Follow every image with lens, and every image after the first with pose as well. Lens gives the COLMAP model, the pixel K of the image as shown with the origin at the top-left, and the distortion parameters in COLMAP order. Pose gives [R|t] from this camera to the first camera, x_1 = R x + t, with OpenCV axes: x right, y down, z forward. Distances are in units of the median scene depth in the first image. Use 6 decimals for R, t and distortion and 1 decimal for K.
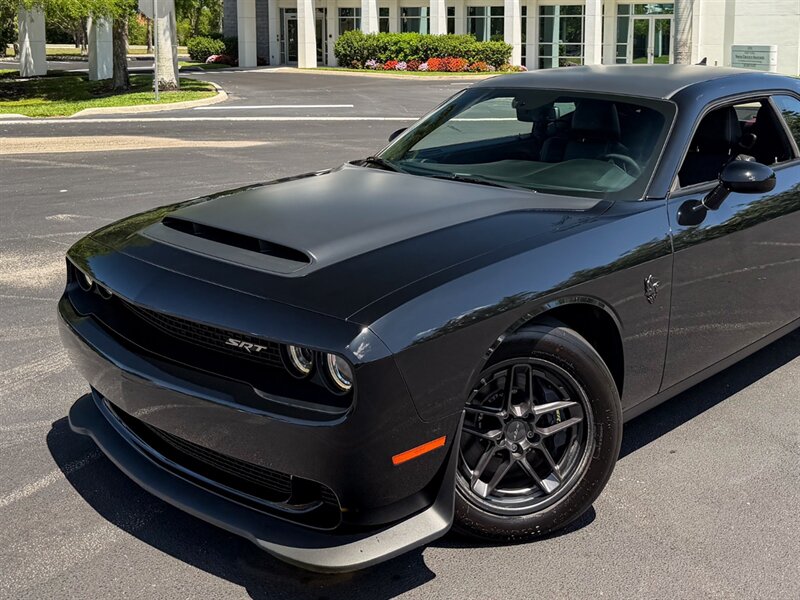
lens RADIAL K [[947.4, 0, 454.4], [0, 947.4, 136.3], [0, 0, 1]] dist [0.174514, -0.357599]
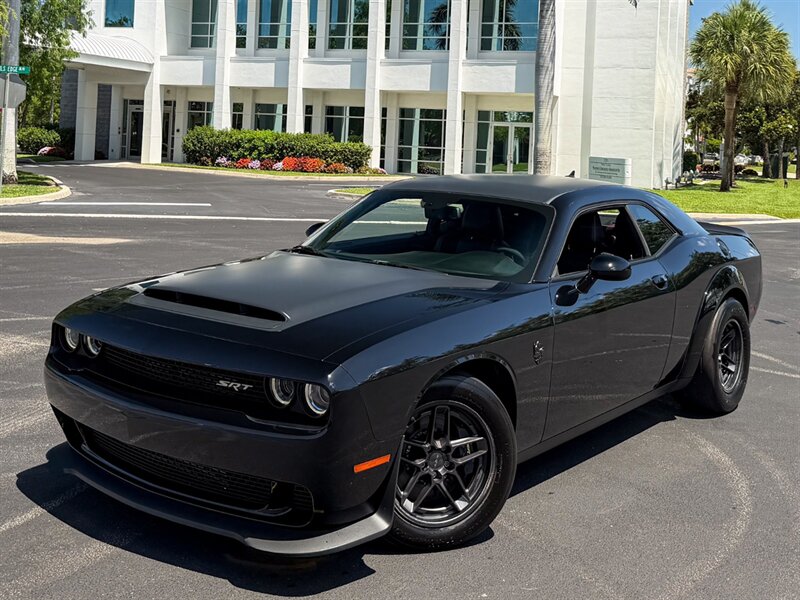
lens RADIAL K [[1013.9, 0, 419.9], [0, 1013.9, 116.2], [0, 0, 1]] dist [0.184157, -0.414347]
pose [[0.992427, 0.040074, 0.116112, -0.011854], [-0.025362, 0.991768, -0.125514, 0.002158], [-0.120186, 0.121619, 0.985274, -0.035502]]
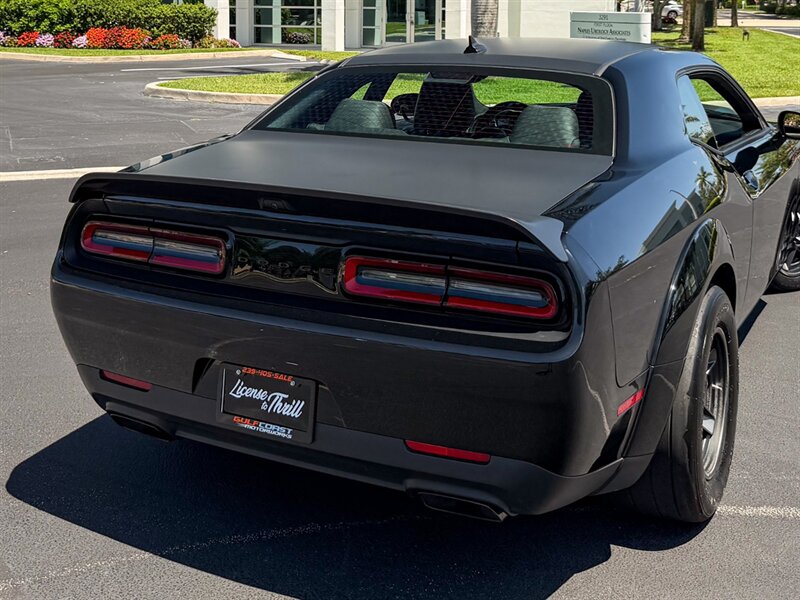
lens RADIAL K [[1037.5, 0, 378.3], [0, 1037.5, 93.1], [0, 0, 1]] dist [0.238506, -0.613533]
pose [[0.975276, -0.019890, 0.220095, 0.007478], [0.022750, 0.999686, -0.010468, -0.024504], [-0.219818, 0.015216, 0.975422, 0.233797]]
